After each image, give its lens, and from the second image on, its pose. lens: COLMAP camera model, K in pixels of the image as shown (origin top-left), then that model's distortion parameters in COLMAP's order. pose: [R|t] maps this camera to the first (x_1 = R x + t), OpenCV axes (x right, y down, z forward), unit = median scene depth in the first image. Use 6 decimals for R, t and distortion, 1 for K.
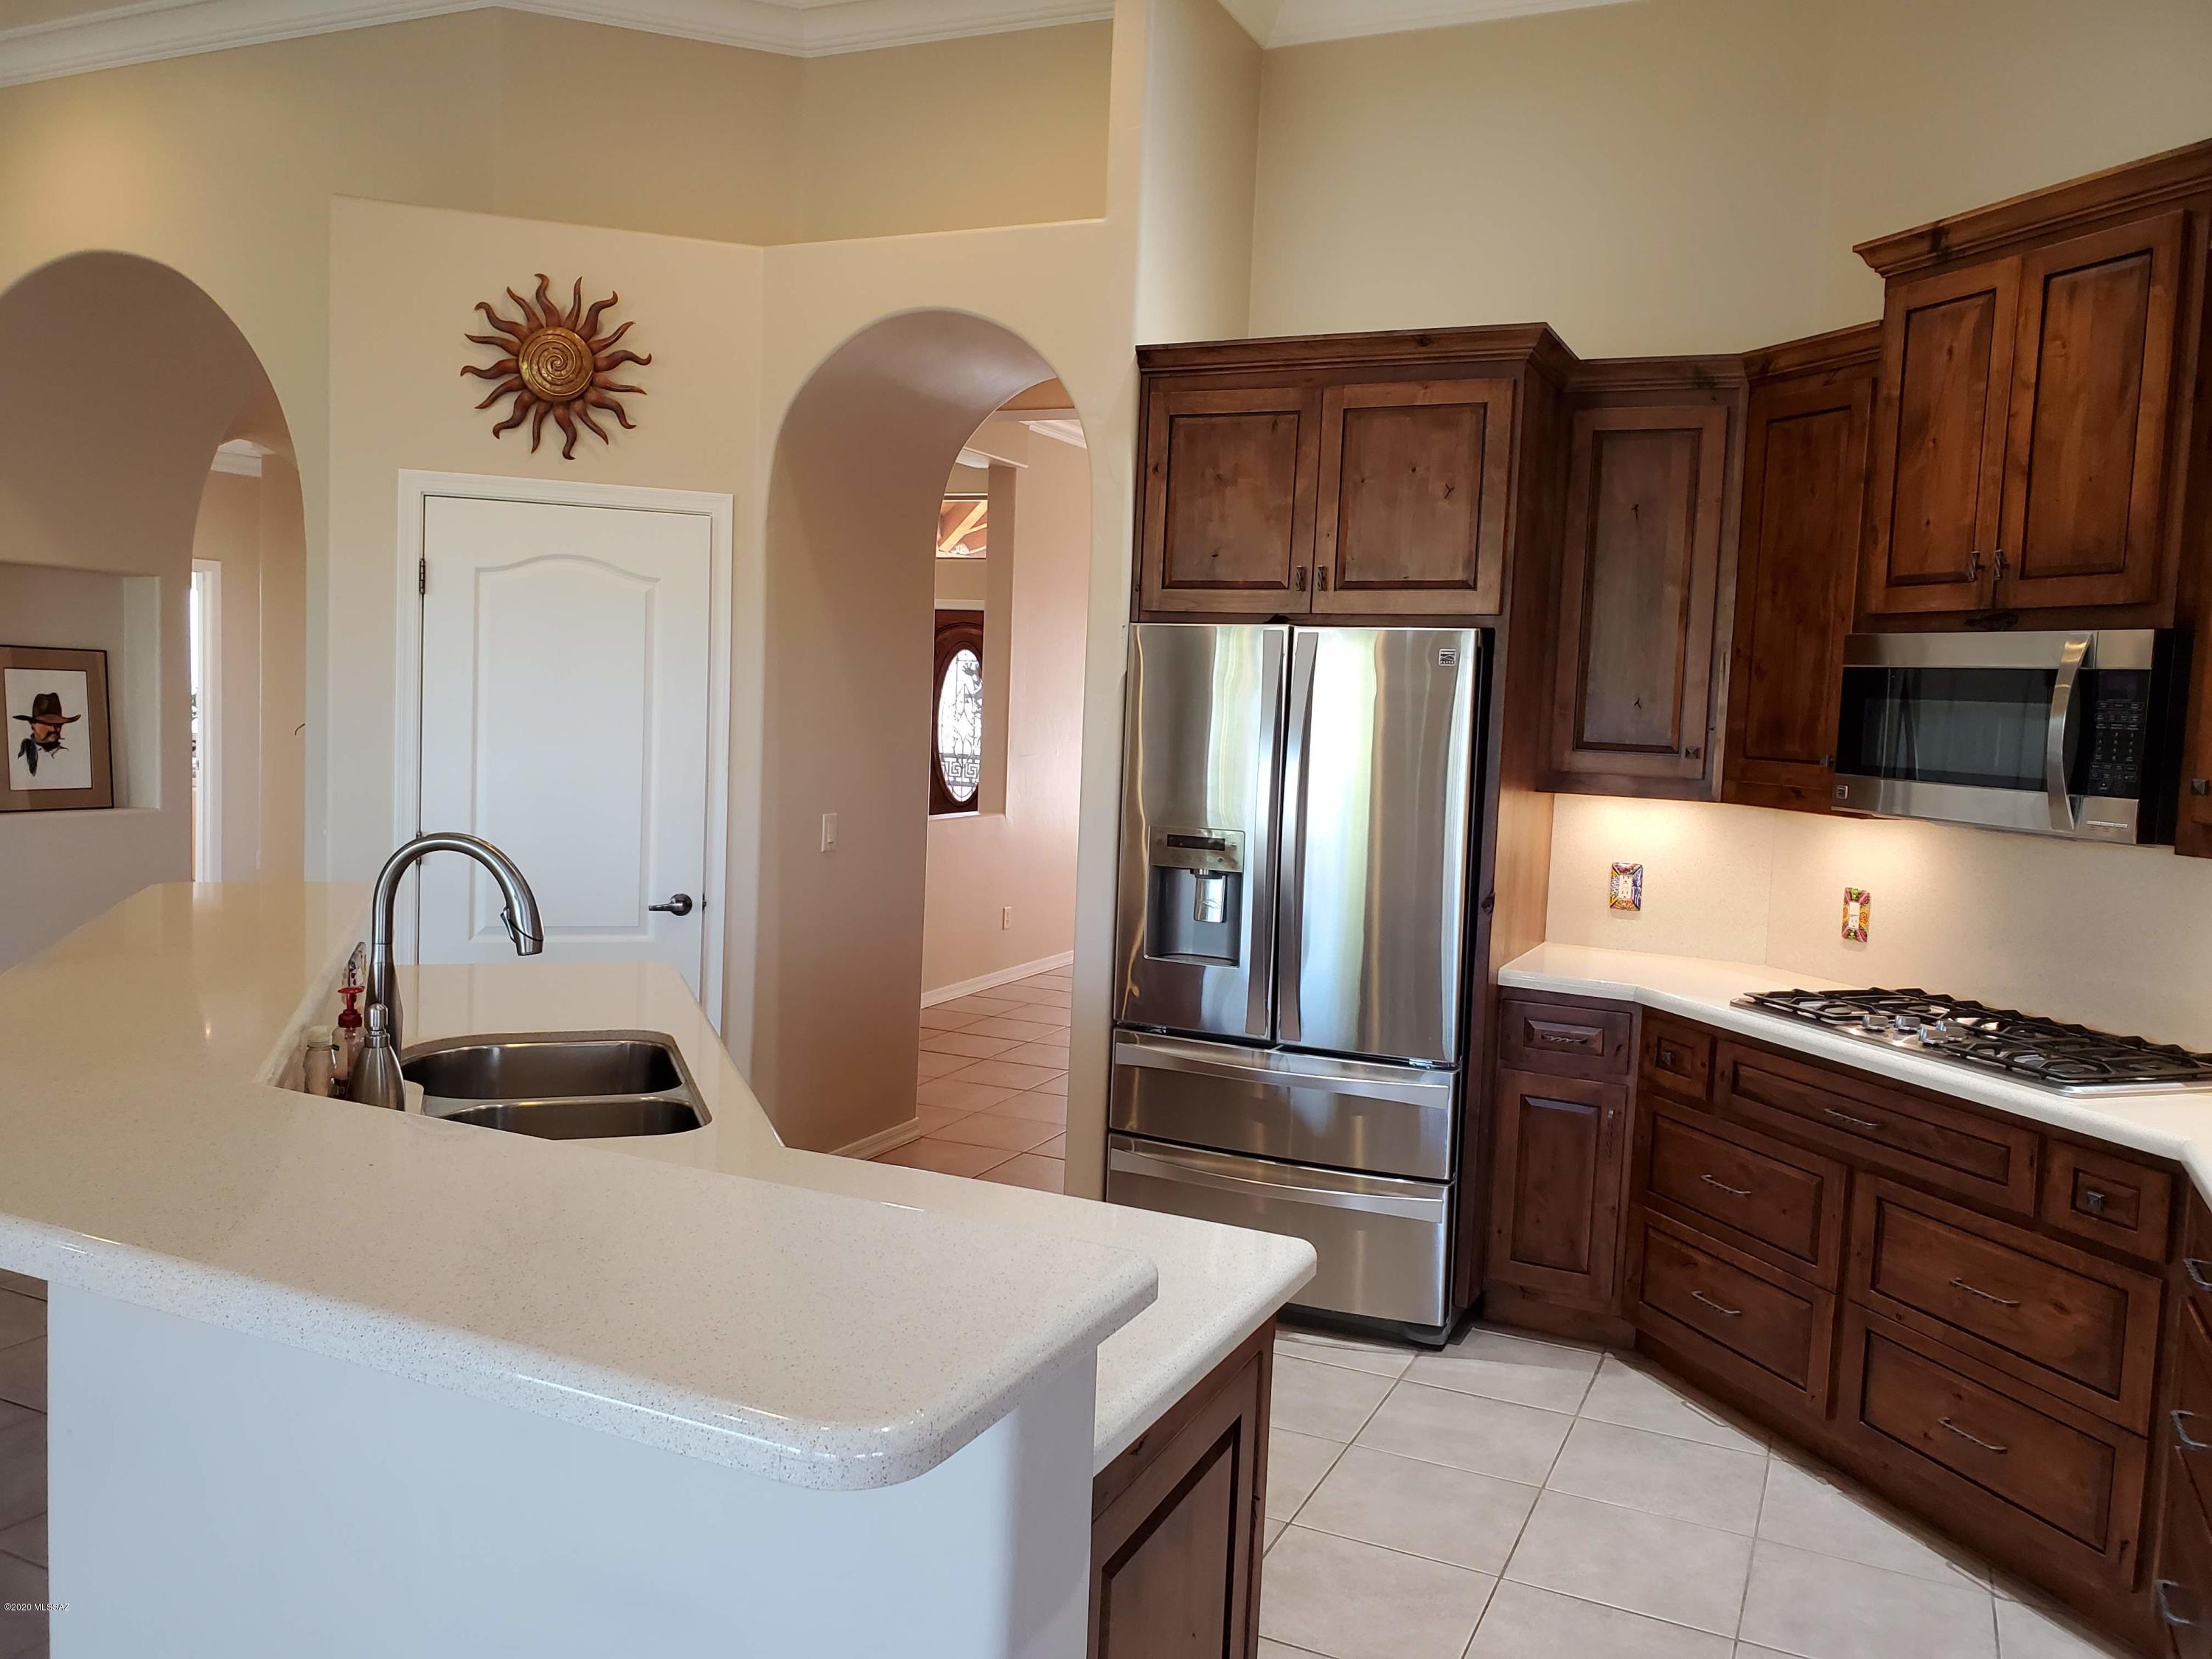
lens RADIAL K [[1733.3, 0, 1106.0], [0, 1733.3, 829.5], [0, 0, 1]] dist [-0.047403, 0.110891]
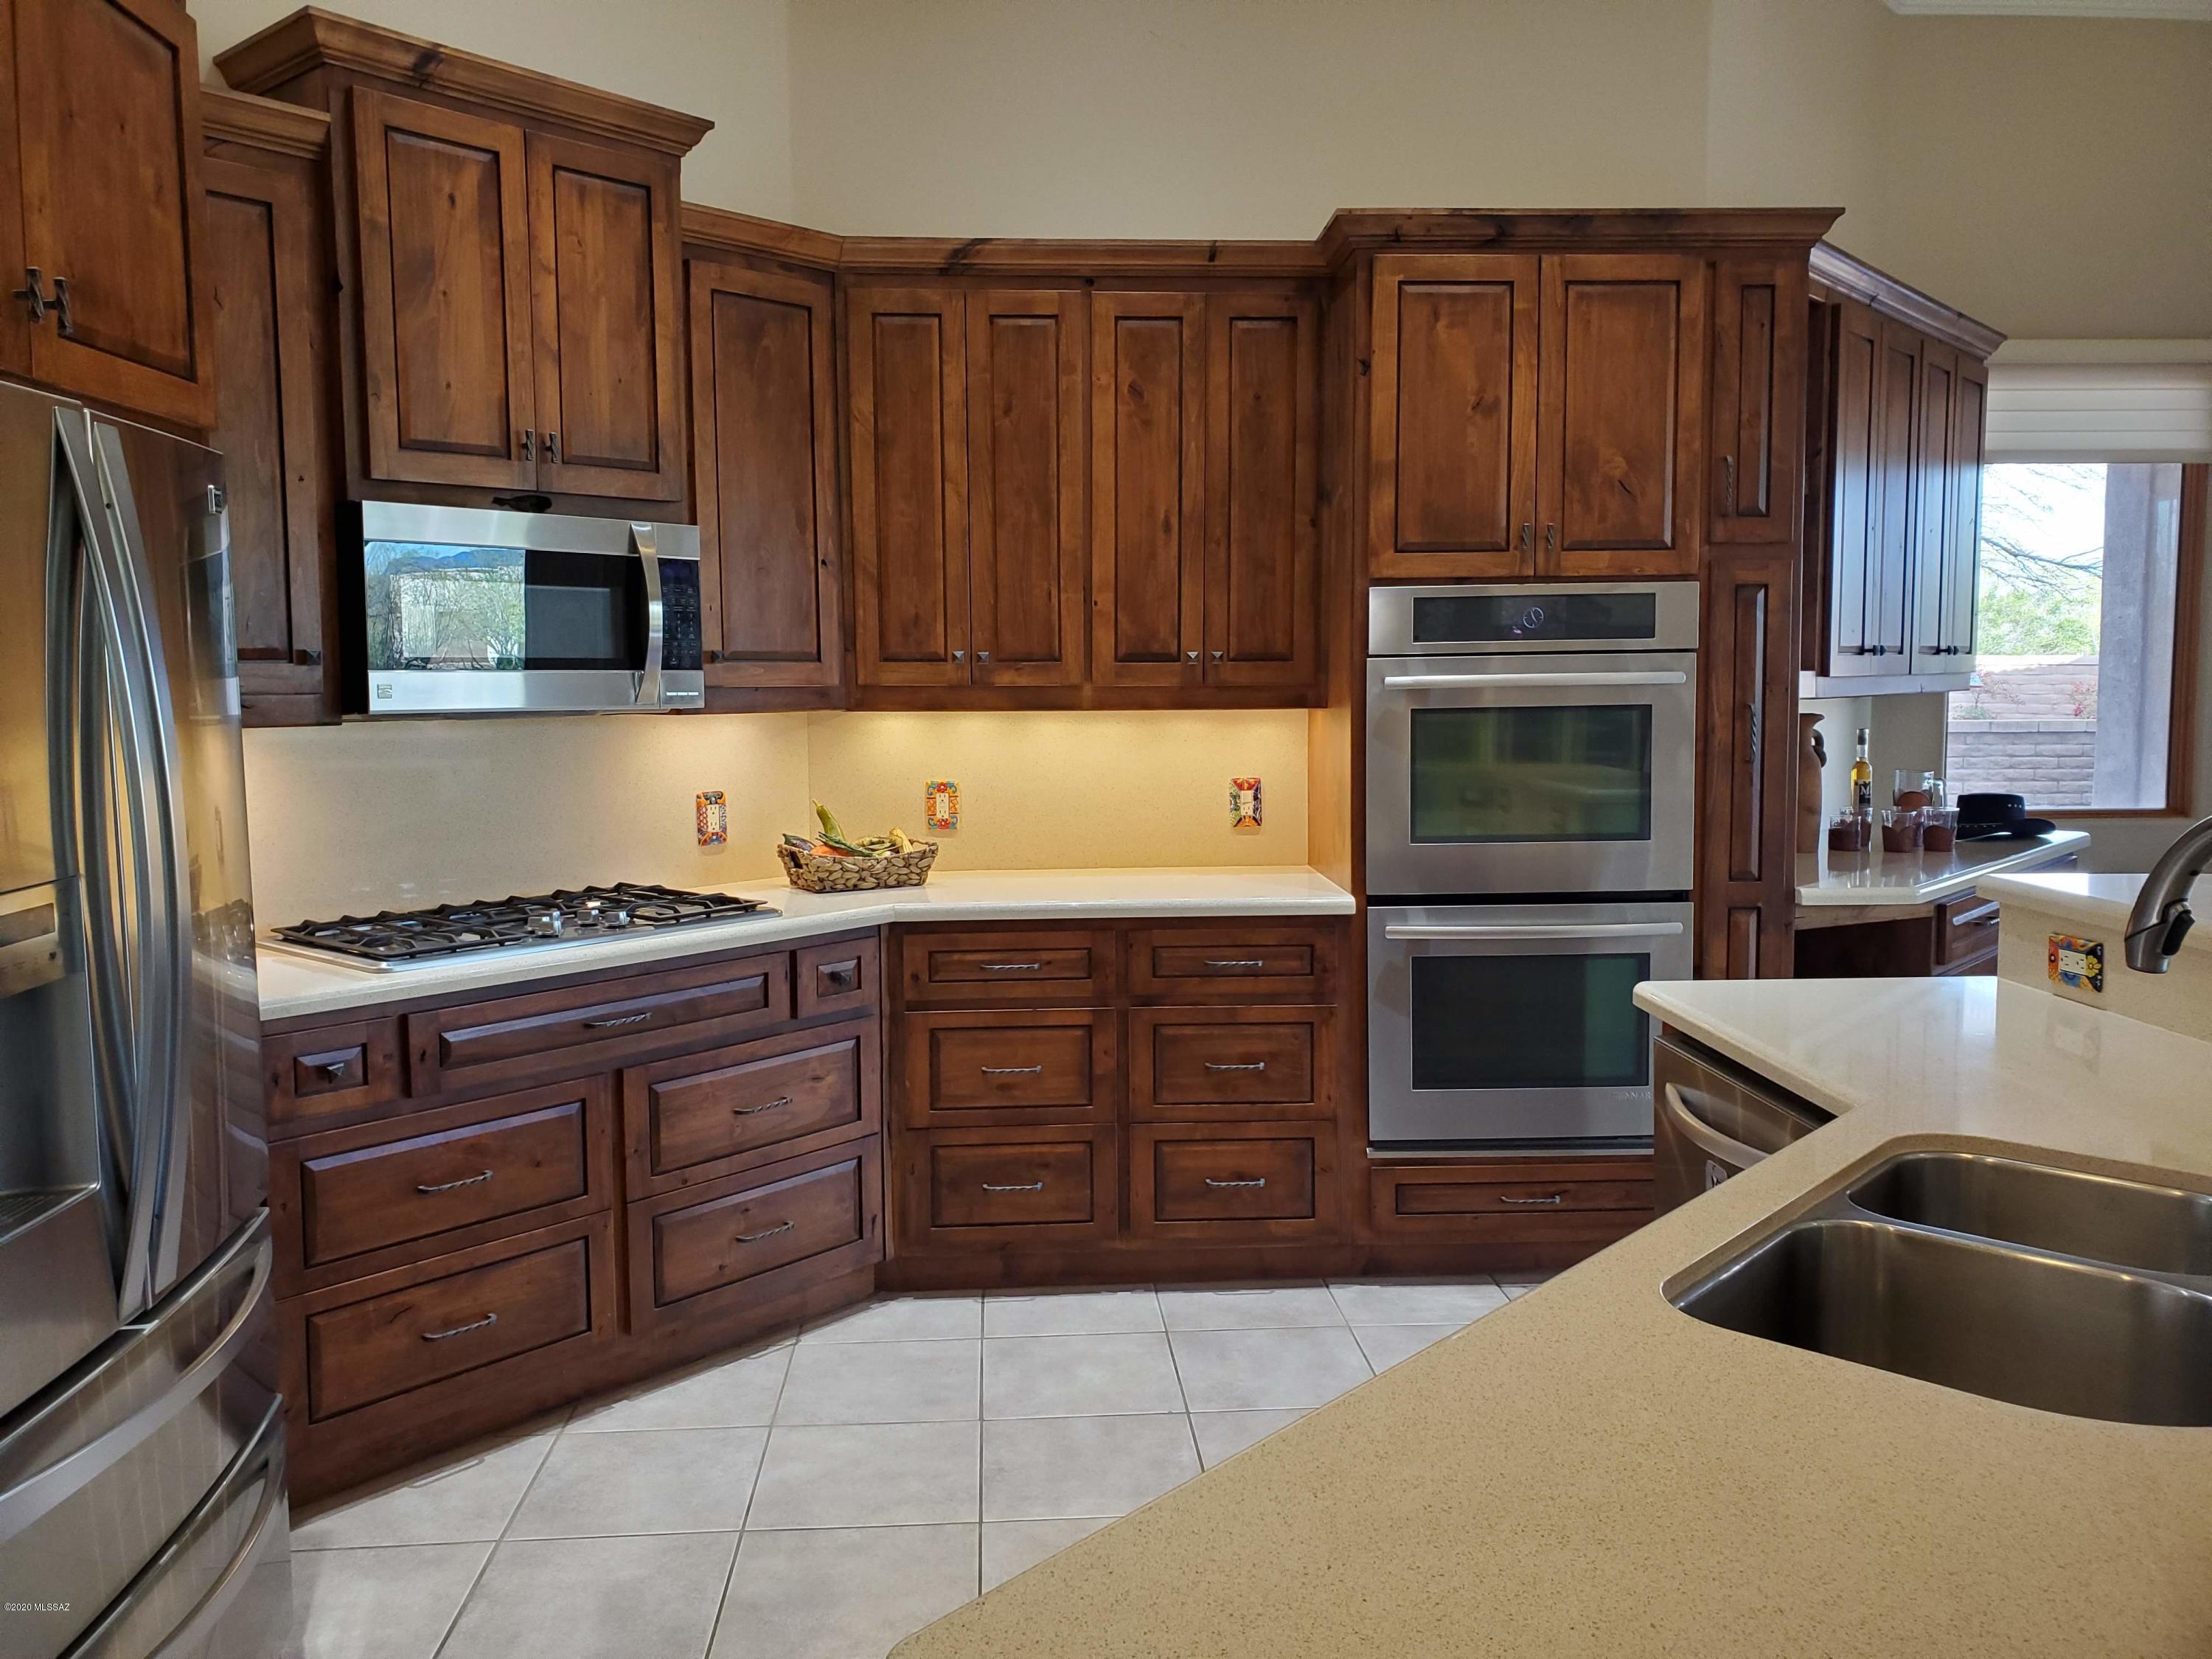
lens RADIAL K [[1719.4, 0, 1106.0], [0, 1719.4, 829.5], [0, 0, 1]] dist [0.067664, -0.122983]
pose [[-0.480179, -0.125238, 0.868184, -0.526727], [0.056649, 0.983261, 0.173170, -0.090239], [-0.875339, 0.132334, -0.465047, 1.196152]]
